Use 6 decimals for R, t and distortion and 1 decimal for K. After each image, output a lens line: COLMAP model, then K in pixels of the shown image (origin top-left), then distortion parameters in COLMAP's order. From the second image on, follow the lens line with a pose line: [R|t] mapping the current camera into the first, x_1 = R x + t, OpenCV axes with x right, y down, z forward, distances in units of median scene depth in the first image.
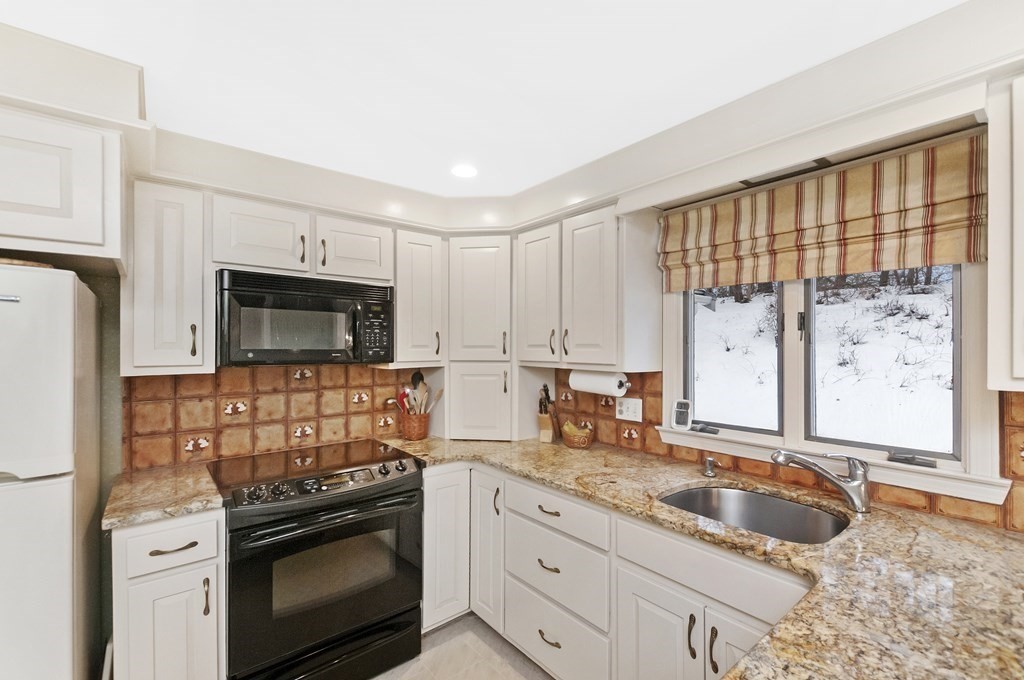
lens RADIAL K [[438.9, 0, 515.7], [0, 438.9, 340.7], [0, 0, 1]] dist [-0.000146, -0.000618]
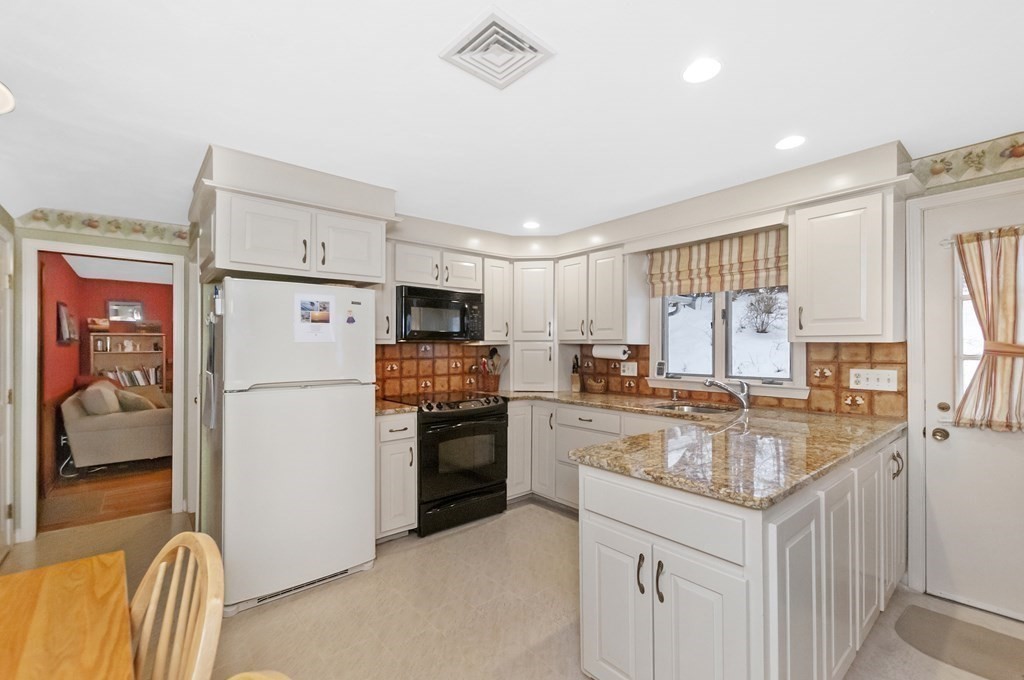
lens RADIAL K [[438.9, 0, 504.6], [0, 438.9, 345.6], [0, 0, 1]] dist [-0.000146, -0.000618]
pose [[0.999933, -0.000477, -0.011549, -0.201900], [0.000645, 0.999894, 0.014543, 0.049119], [0.011540, -0.014550, 0.999828, -0.691471]]
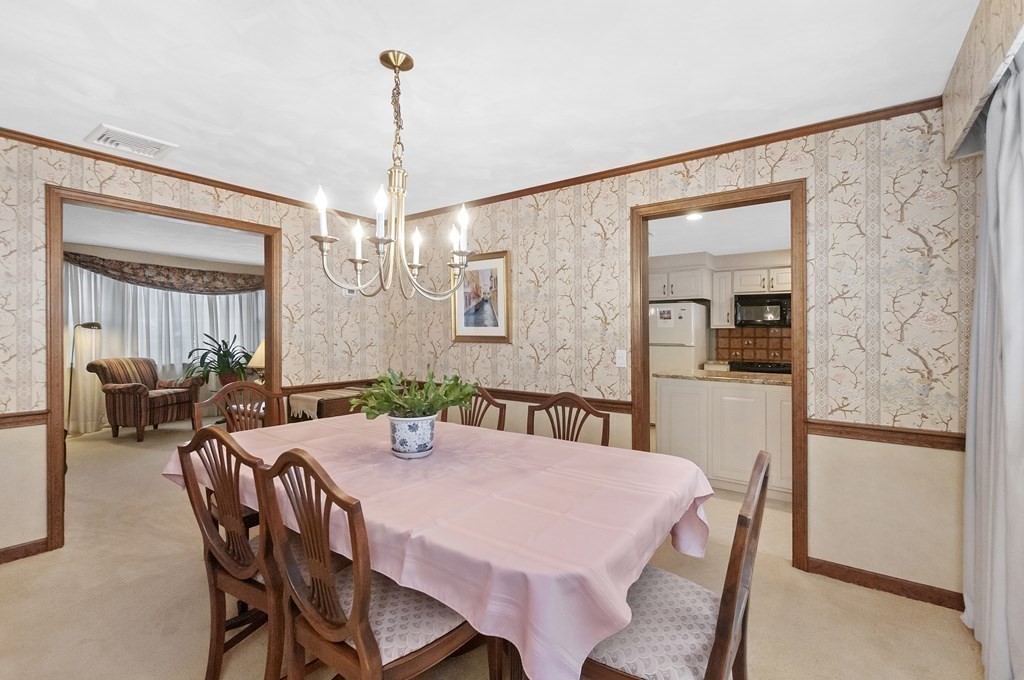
lens RADIAL K [[438.9, 0, 505.0], [0, 438.9, 336.8], [0, 0, 1]] dist [-0.000146, -0.000618]
pose [[0.224685, 0.011955, -0.974358, 1.805162], [0.010177, 0.999841, 0.014615, 0.065974], [0.974378, -0.013200, 0.224528, -1.177817]]
